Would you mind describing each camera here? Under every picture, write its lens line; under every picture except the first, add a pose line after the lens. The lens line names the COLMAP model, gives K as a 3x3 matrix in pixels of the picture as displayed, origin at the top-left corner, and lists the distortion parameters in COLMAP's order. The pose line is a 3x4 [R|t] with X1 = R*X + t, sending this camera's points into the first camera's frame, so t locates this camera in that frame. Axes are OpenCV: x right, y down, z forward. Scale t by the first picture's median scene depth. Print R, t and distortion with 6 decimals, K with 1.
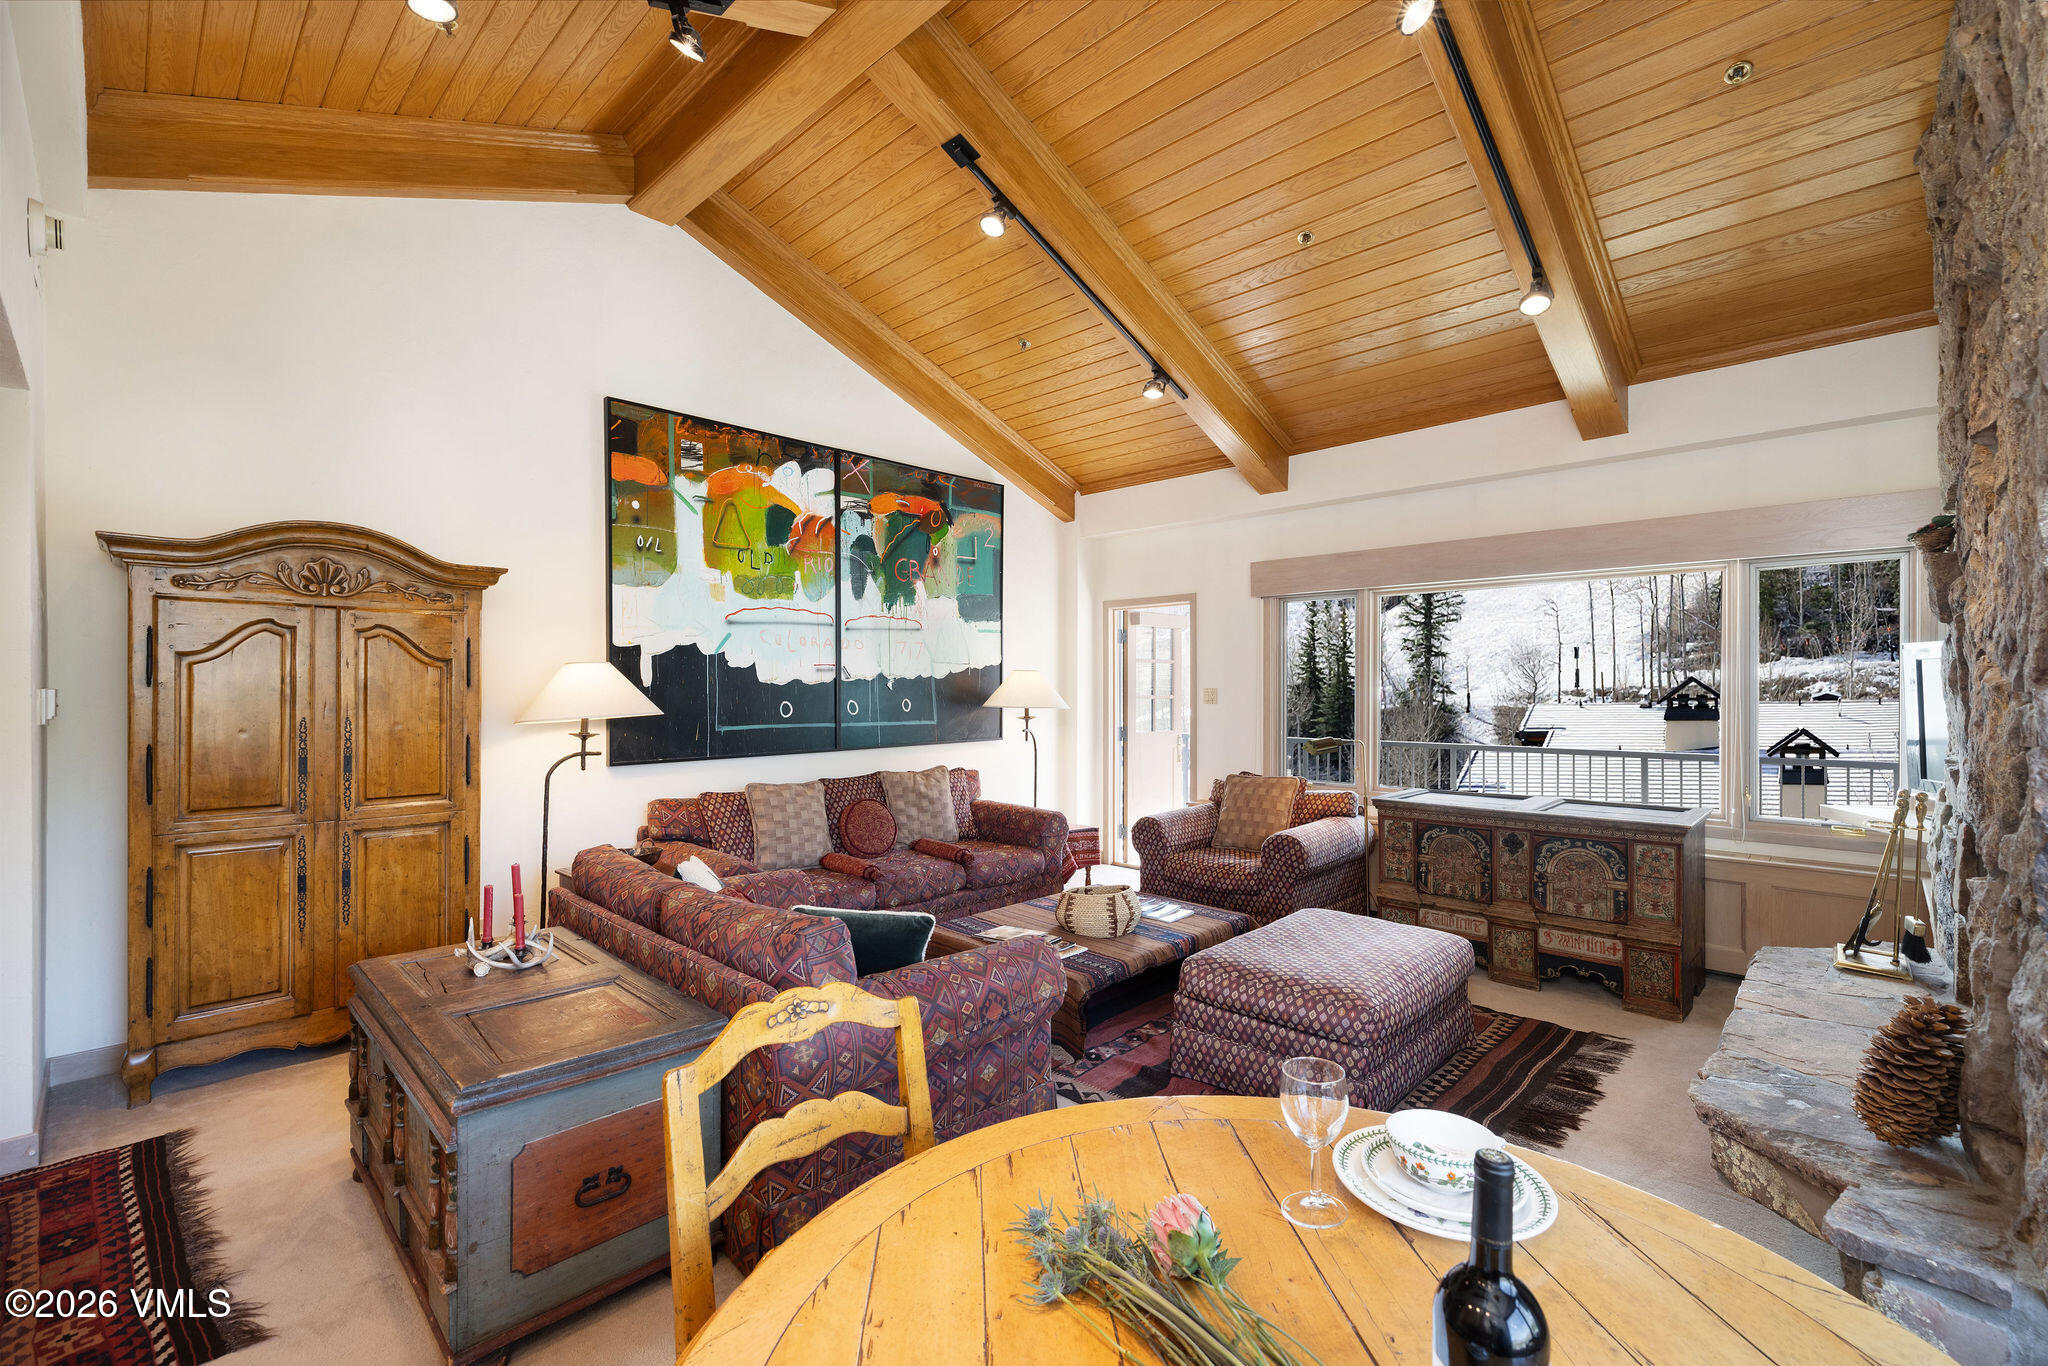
lens RADIAL K [[890.4, 0, 1024.0], [0, 890.4, 683.0], [0, 0, 1]] dist [0.000341, 0.000250]
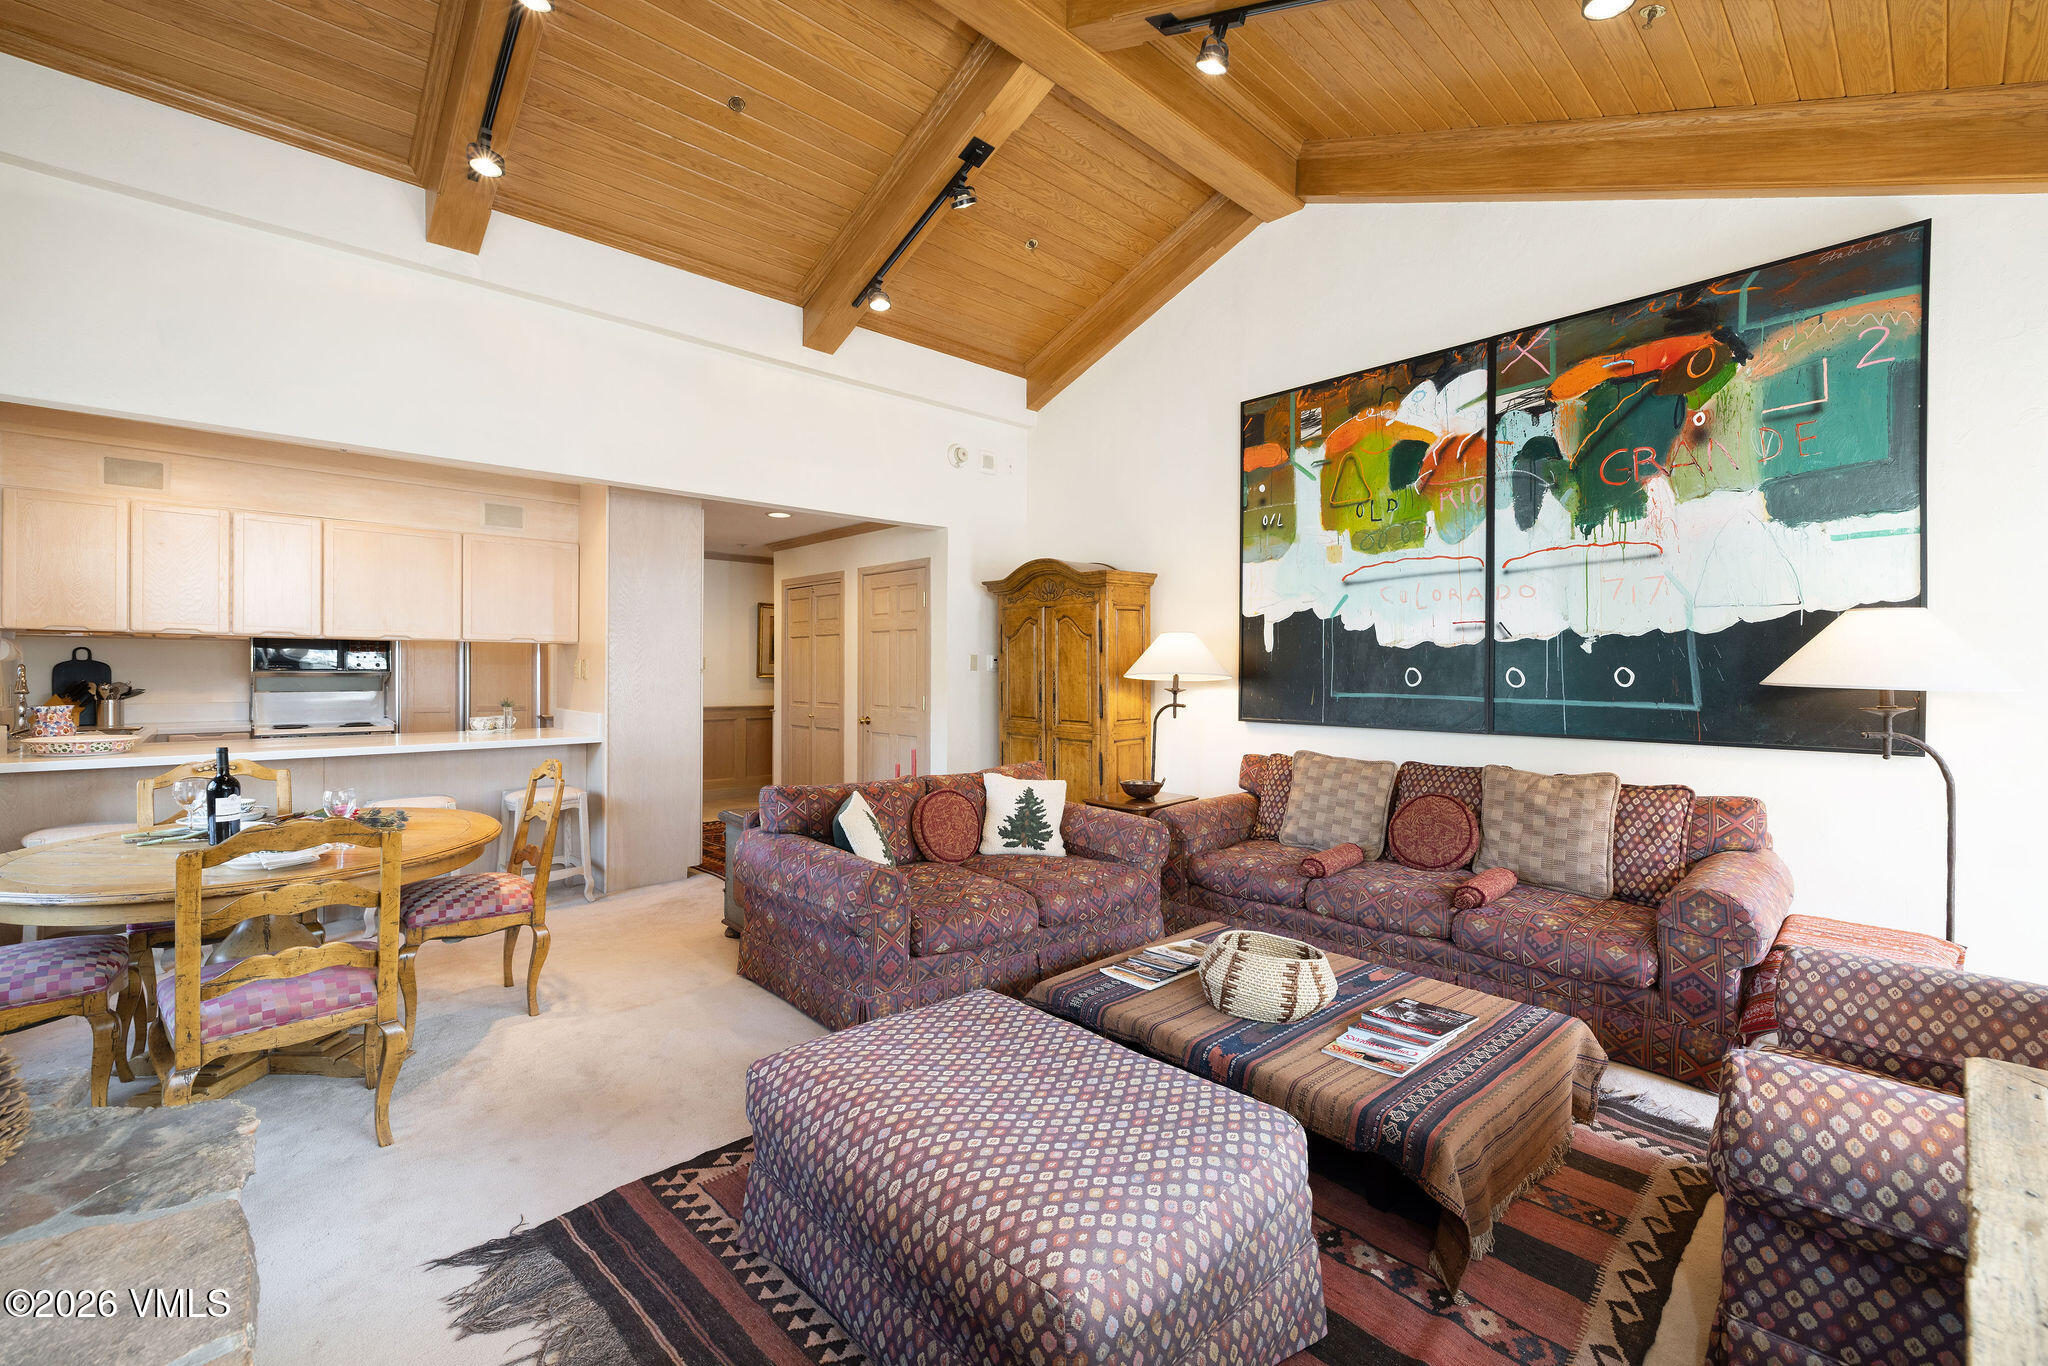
lens RADIAL K [[867.4, 0, 1022.2], [0, 867.4, 666.7], [0, 0, 1]] dist [-0.000216, -0.000185]
pose [[-0.067537, 0.002433, -0.997714, 0.676310], [0.001673, 0.999996, 0.002325, 0.019744], [0.997715, -0.001512, -0.067541, 0.787294]]
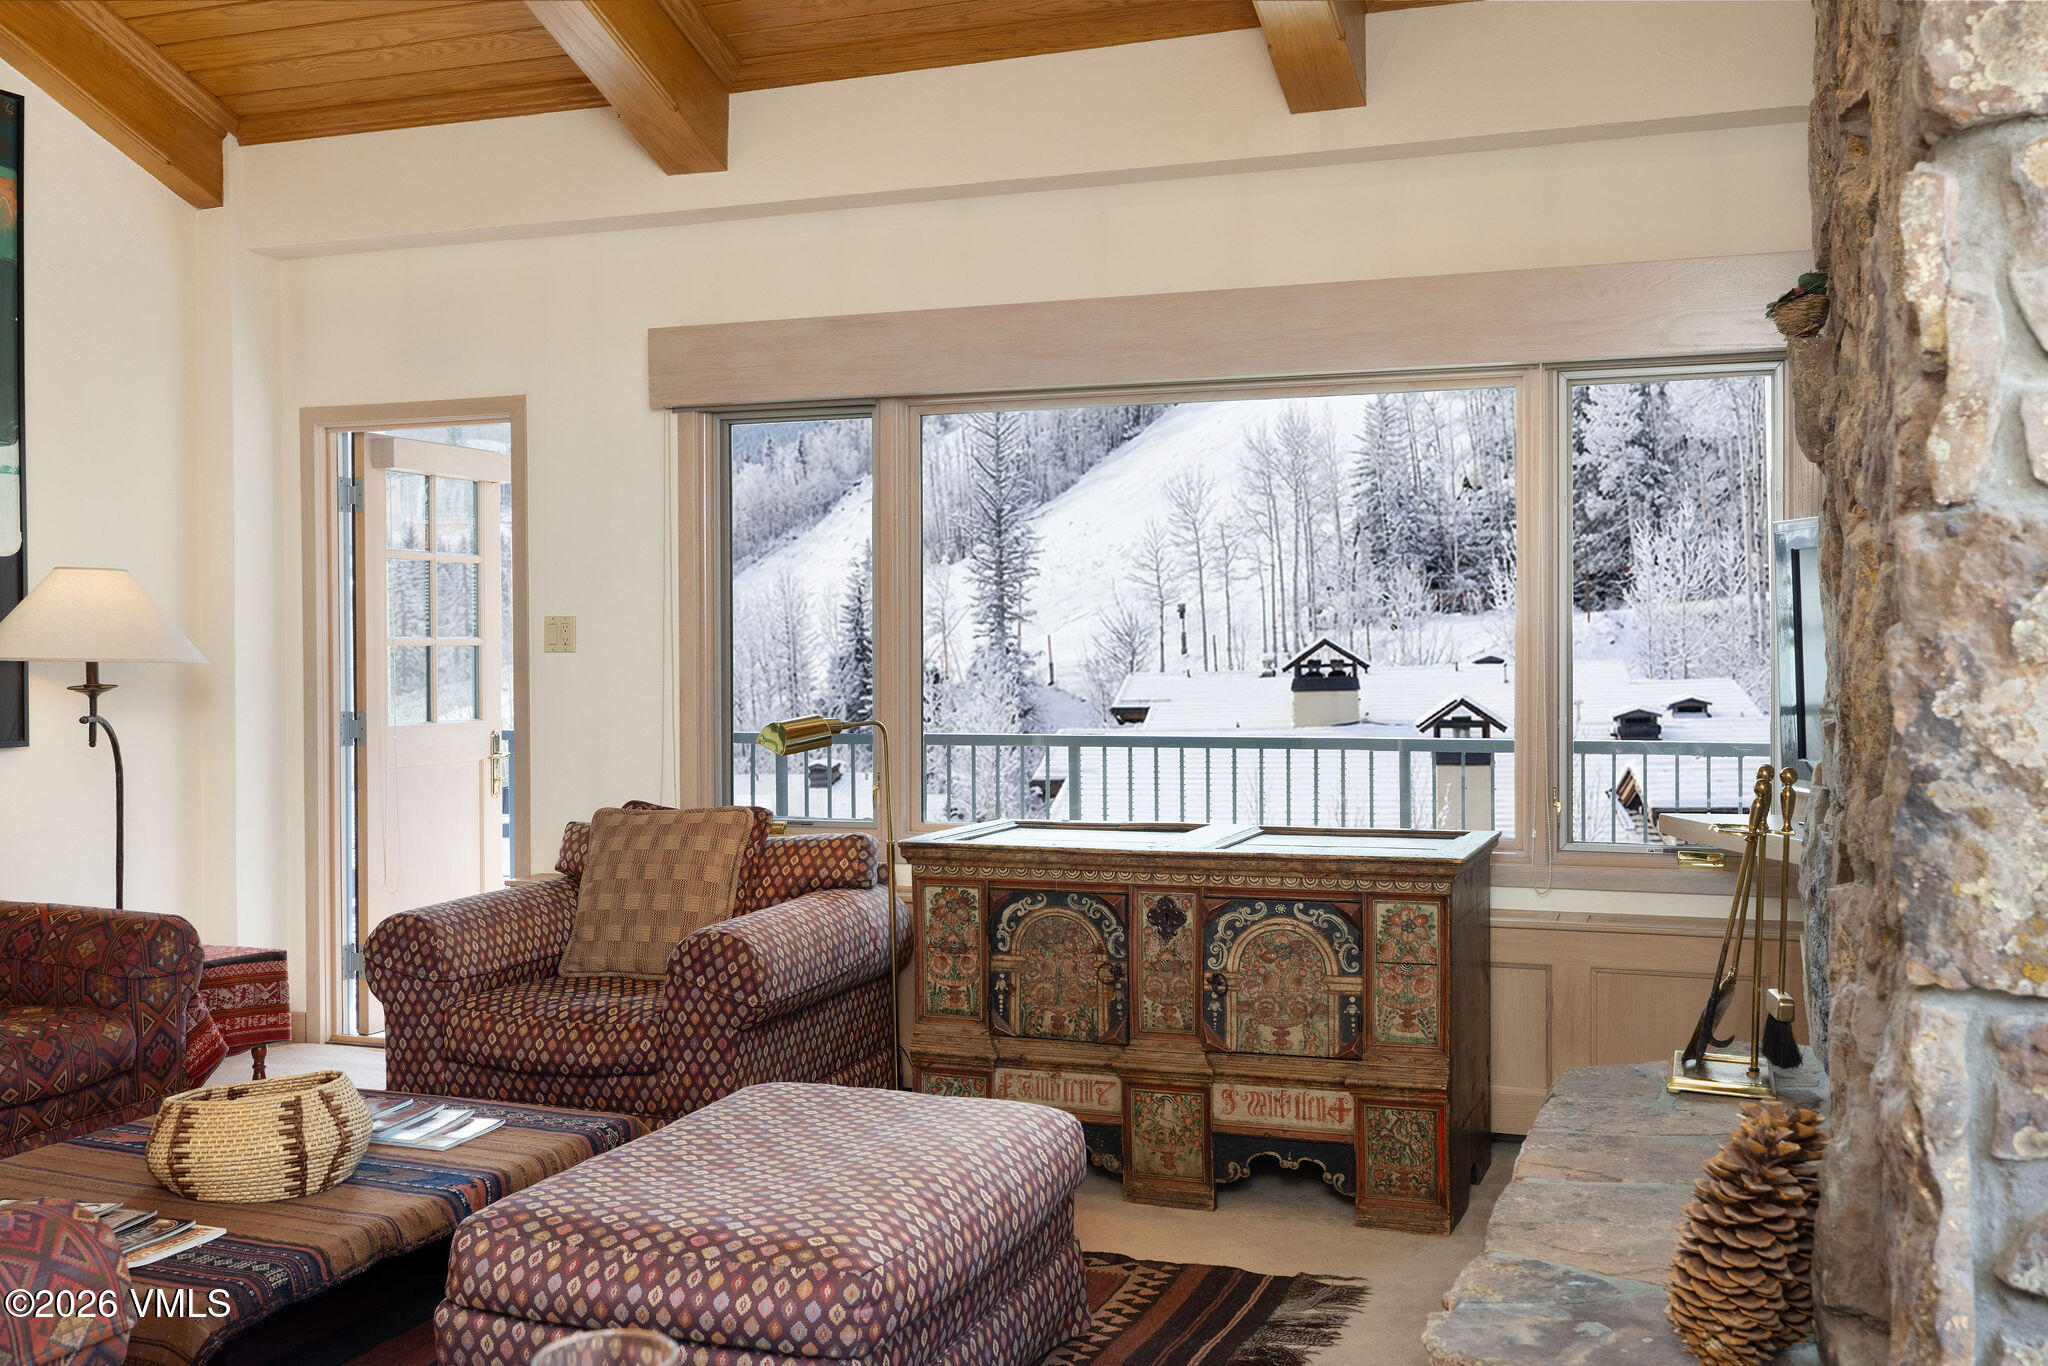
lens RADIAL K [[2032.4, 0, 1008.2], [0, 2032.4, 651.1], [0, 0, 1]] dist [-0.005184, 0.009975]
pose [[0.917167, -0.009977, 0.398377, 0.022736], [0.005045, 0.999897, 0.013427, 0.016713], [-0.398470, -0.010305, 0.917123, 0.008383]]
